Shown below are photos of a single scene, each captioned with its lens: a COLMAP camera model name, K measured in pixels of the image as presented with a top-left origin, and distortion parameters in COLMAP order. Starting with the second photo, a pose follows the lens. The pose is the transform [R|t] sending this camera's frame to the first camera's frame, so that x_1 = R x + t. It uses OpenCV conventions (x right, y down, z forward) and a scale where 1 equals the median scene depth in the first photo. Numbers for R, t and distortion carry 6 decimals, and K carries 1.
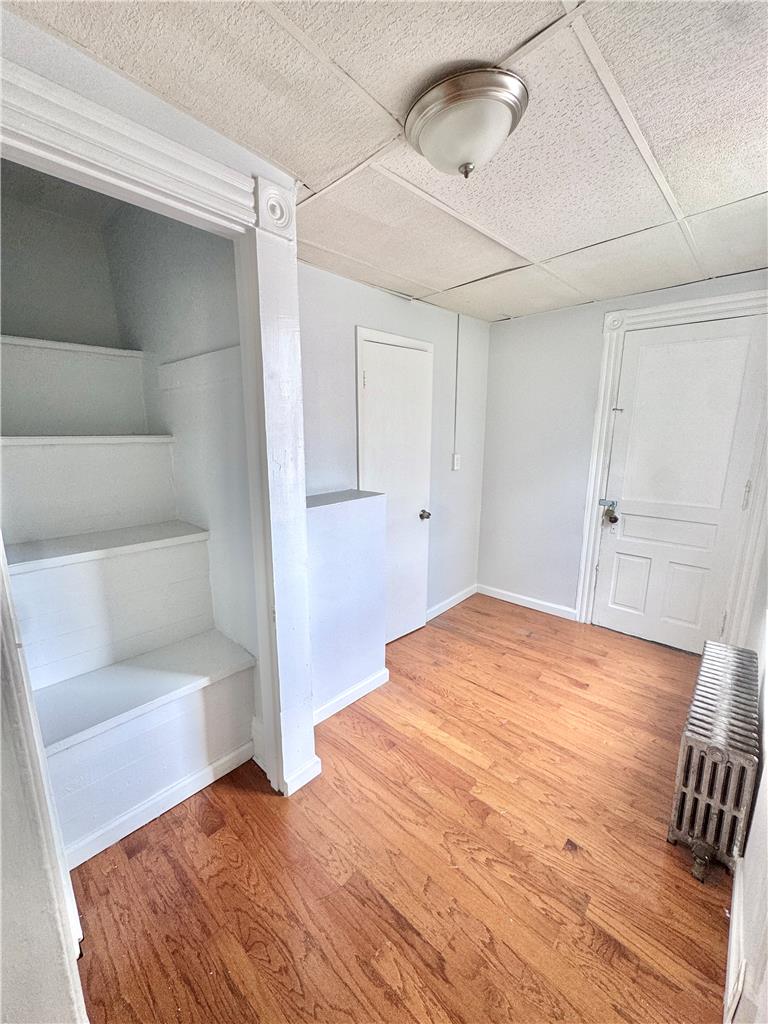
lens RADIAL K [[411.5, 0, 379.8], [0, 411.5, 516.4], [0, 0, 1]] dist [0.000188, -0.000209]
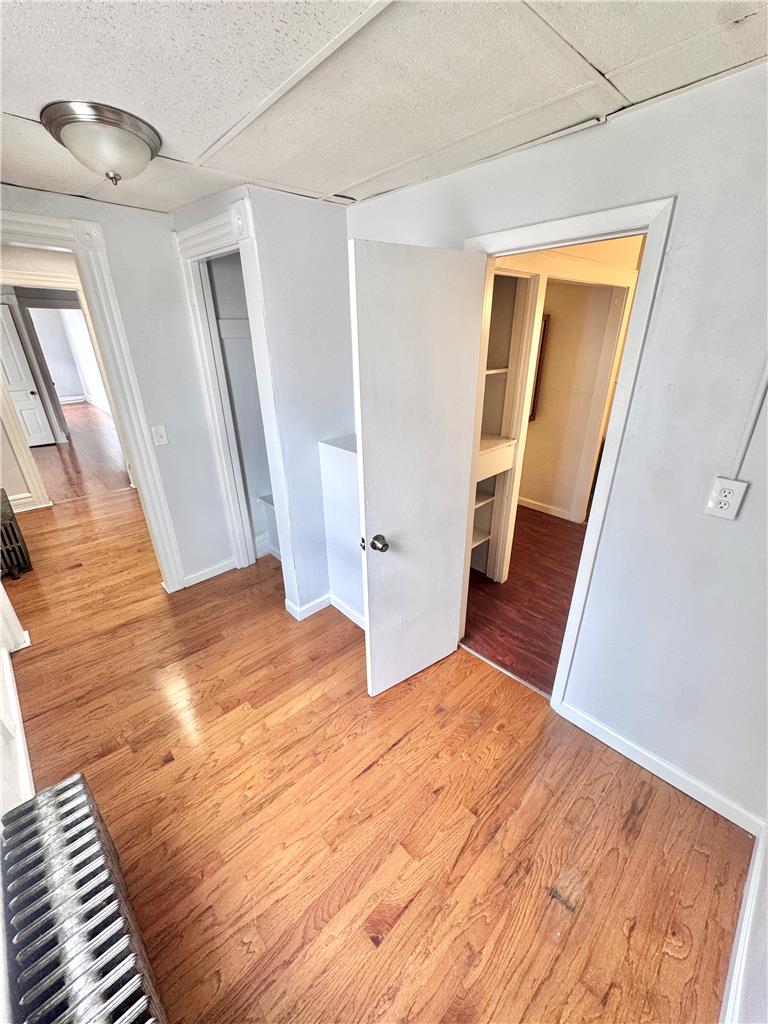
lens RADIAL K [[411.5, 0, 391.5], [0, 411.5, 515.1], [0, 0, 1]] dist [0.000188, -0.000209]
pose [[-0.058958, 0.411805, -0.909363, 0.964862], [-0.198741, 0.887870, 0.414957, -0.368678], [0.978277, 0.205193, 0.029496, 1.142268]]
